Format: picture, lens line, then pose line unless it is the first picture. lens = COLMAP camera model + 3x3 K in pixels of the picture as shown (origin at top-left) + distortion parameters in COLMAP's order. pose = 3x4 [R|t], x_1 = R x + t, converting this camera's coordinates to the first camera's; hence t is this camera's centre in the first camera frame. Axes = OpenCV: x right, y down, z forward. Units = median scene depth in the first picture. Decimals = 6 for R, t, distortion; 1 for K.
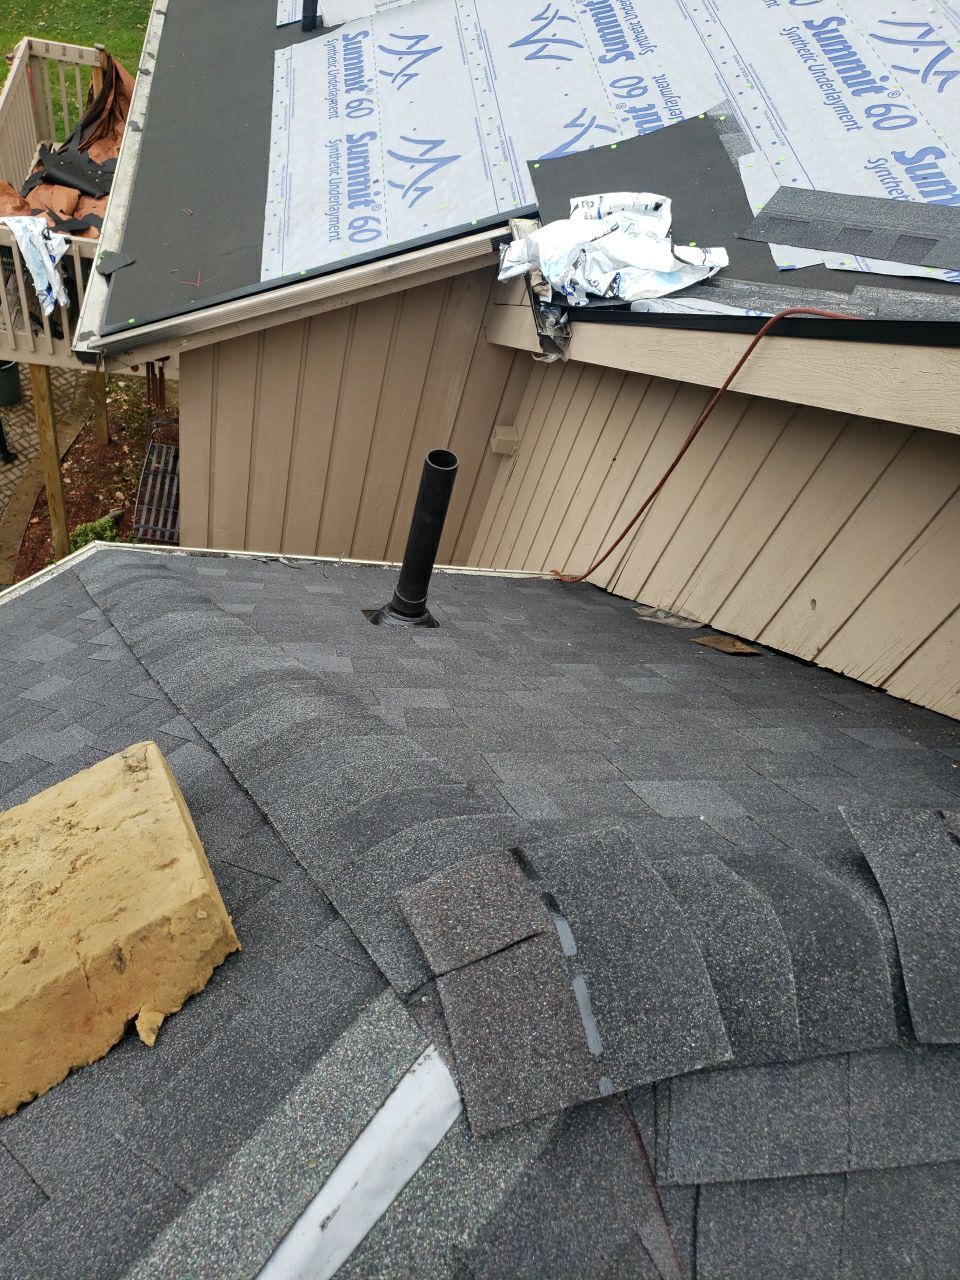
lens RADIAL K [[1002.4, 0, 453.9], [0, 1002.4, 638.3], [0, 0, 1]] dist [-0.001085, 0.042596]
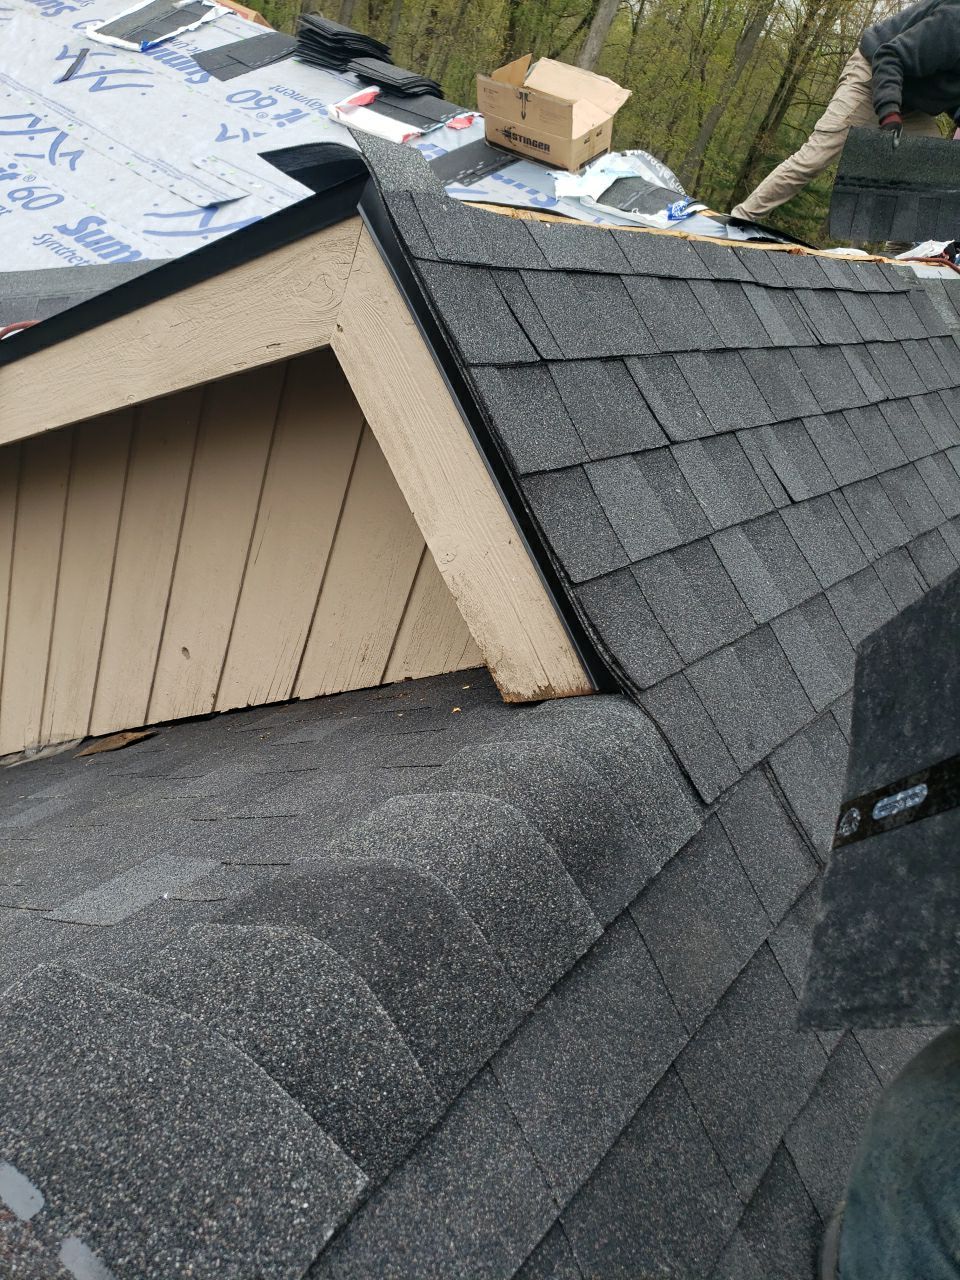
lens RADIAL K [[1002.4, 0, 453.9], [0, 1002.4, 638.3], [0, 0, 1]] dist [-0.001085, 0.042596]
pose [[0.737670, -0.360948, 0.570578, 0.021898], [0.437885, 0.899027, 0.002606, 0.036379], [-0.513906, 0.247925, 0.821239, 0.098938]]
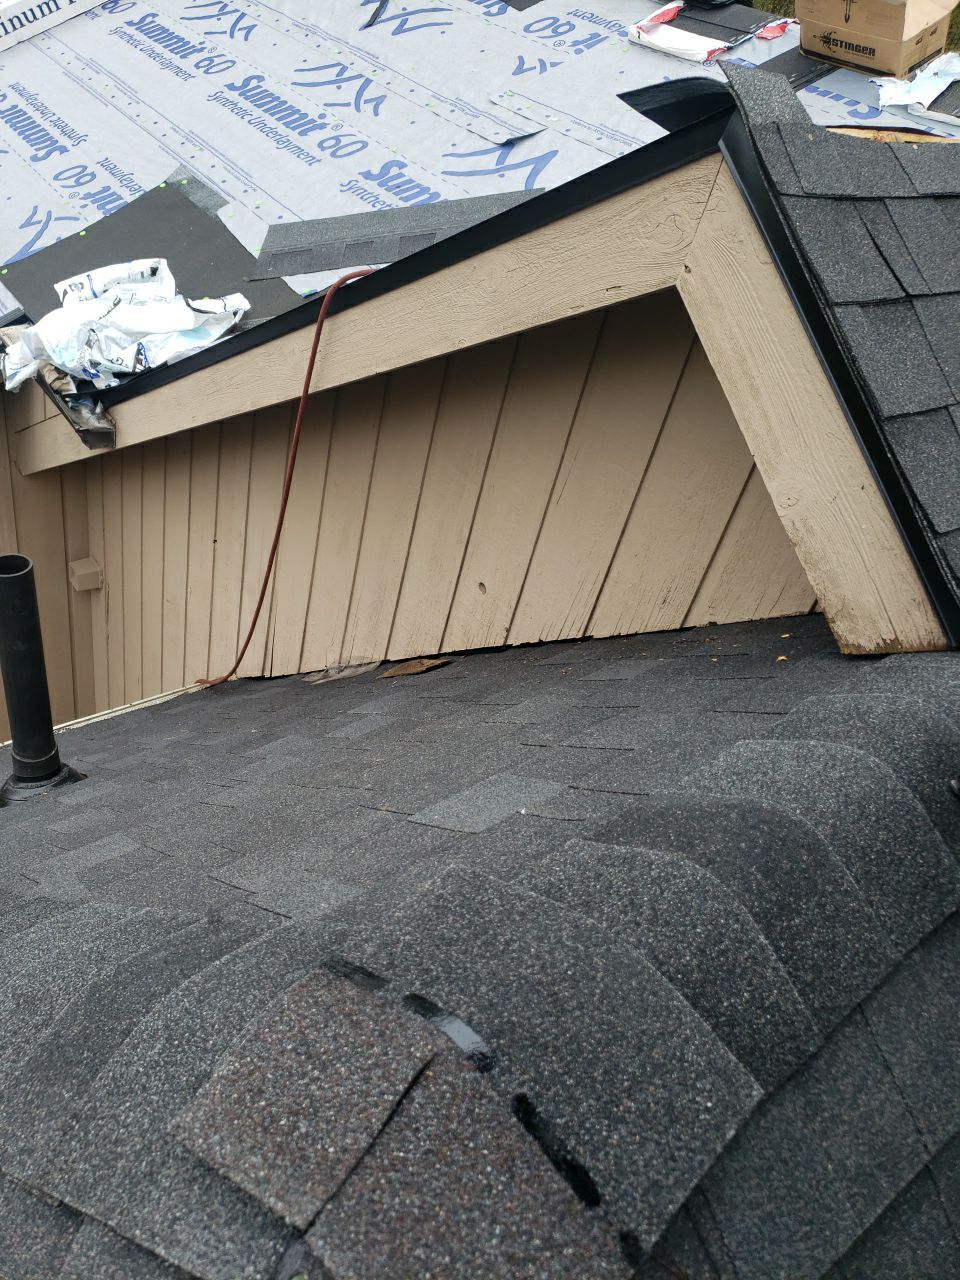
lens RADIAL K [[1002.4, 0, 453.9], [0, 1002.4, 638.3], [0, 0, 1]] dist [-0.001085, 0.042596]
pose [[0.865647, -0.350283, 0.357712, -0.006940], [0.388980, 0.920375, -0.040054, 0.023904], [-0.315199, 0.173815, 0.932973, 0.102080]]
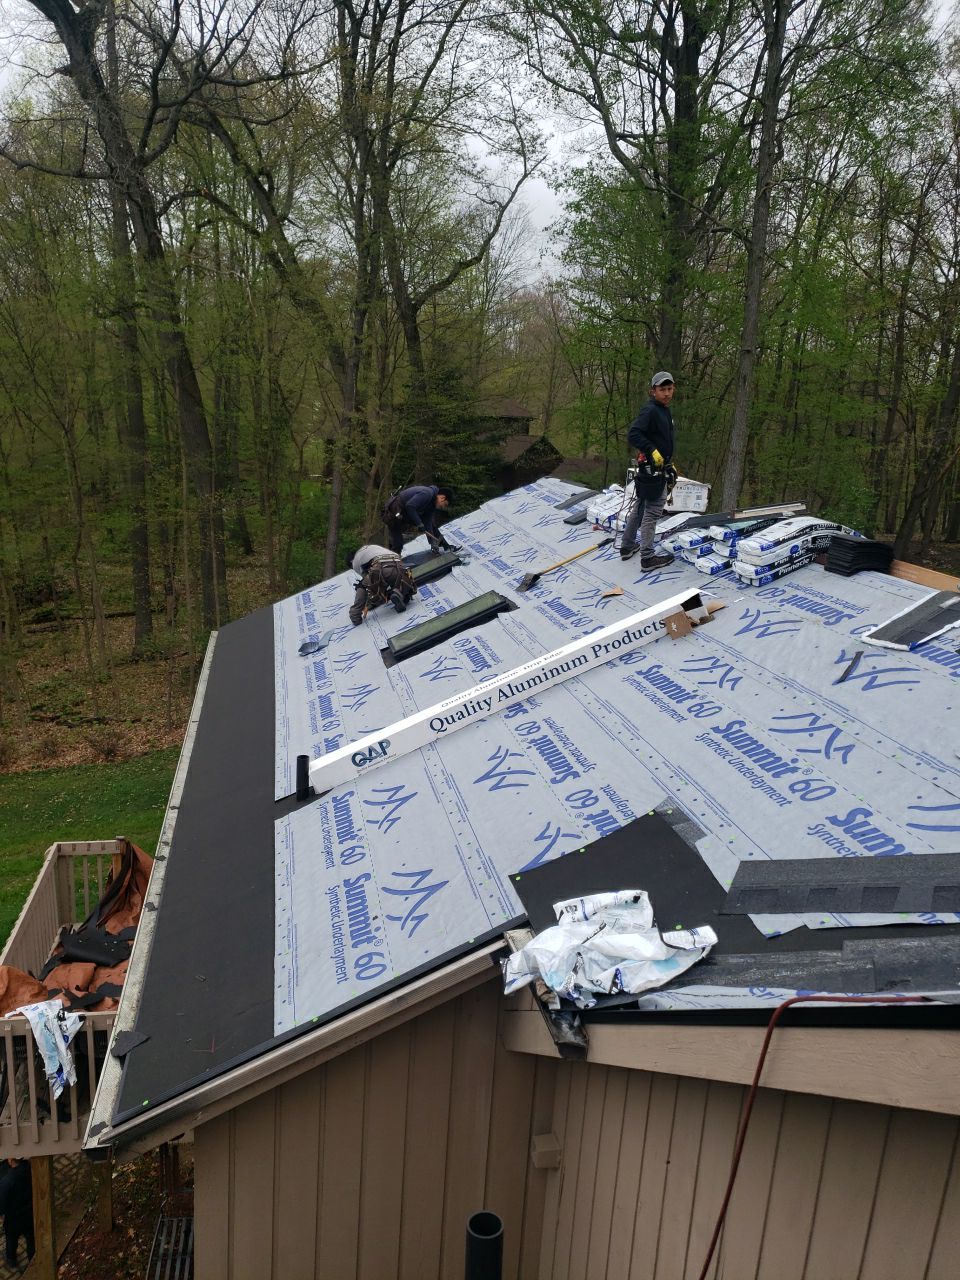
lens RADIAL K [[1005.6, 0, 456.8], [0, 1005.6, 638.5], [0, 0, 1]] dist [0.026374, -0.007021]
pose [[0.983169, -0.175168, 0.051916, 0.005682], [0.171080, 0.782964, -0.598079, -0.032406], [0.064116, 0.596894, 0.799754, -0.042864]]
